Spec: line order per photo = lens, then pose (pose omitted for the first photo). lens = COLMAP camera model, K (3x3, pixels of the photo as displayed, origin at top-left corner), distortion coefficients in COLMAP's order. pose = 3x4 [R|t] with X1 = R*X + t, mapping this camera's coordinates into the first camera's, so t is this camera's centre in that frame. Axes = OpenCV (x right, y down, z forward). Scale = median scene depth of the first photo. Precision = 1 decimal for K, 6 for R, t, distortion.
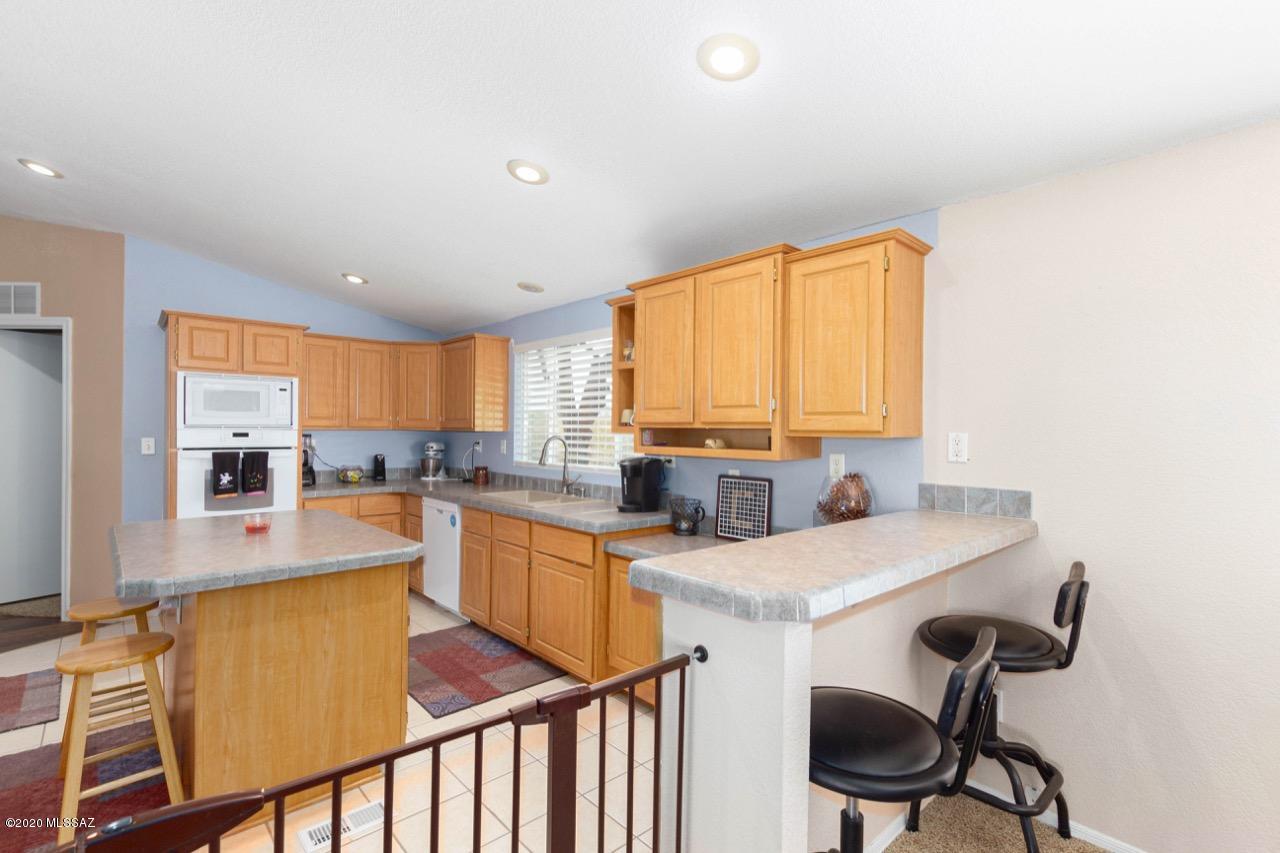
lens RADIAL K [[581.1, 0, 634.6], [0, 581.1, 430.5], [0, 0, 1]] dist [0.004009, -0.000786]
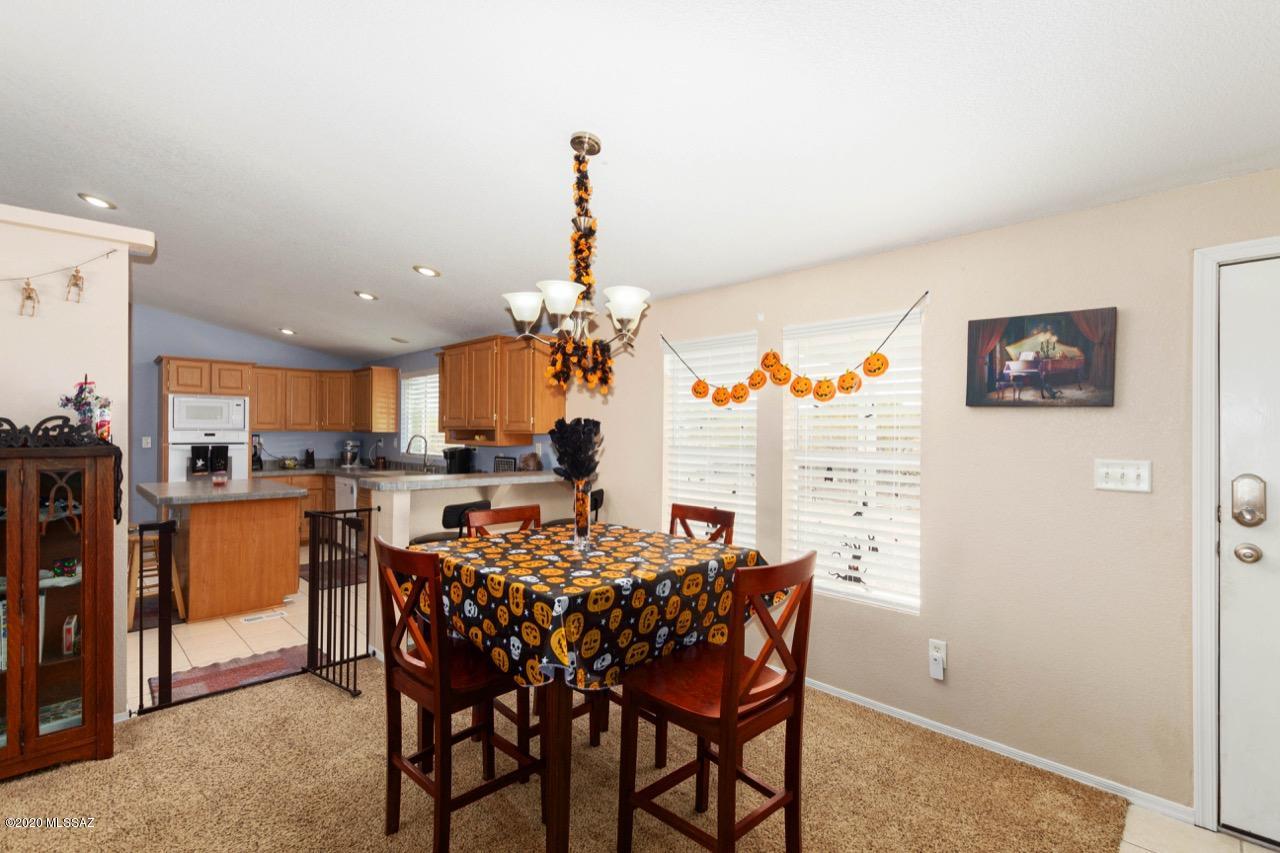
lens RADIAL K [[581.1, 0, 638.2], [0, 581.1, 430.9], [0, 0, 1]] dist [0.004009, -0.000786]
pose [[0.999112, -0.002266, 0.042079, 0.369183], [0.002386, 0.999993, -0.002793, 0.003831], [-0.042072, 0.002891, 0.999110, -0.554233]]
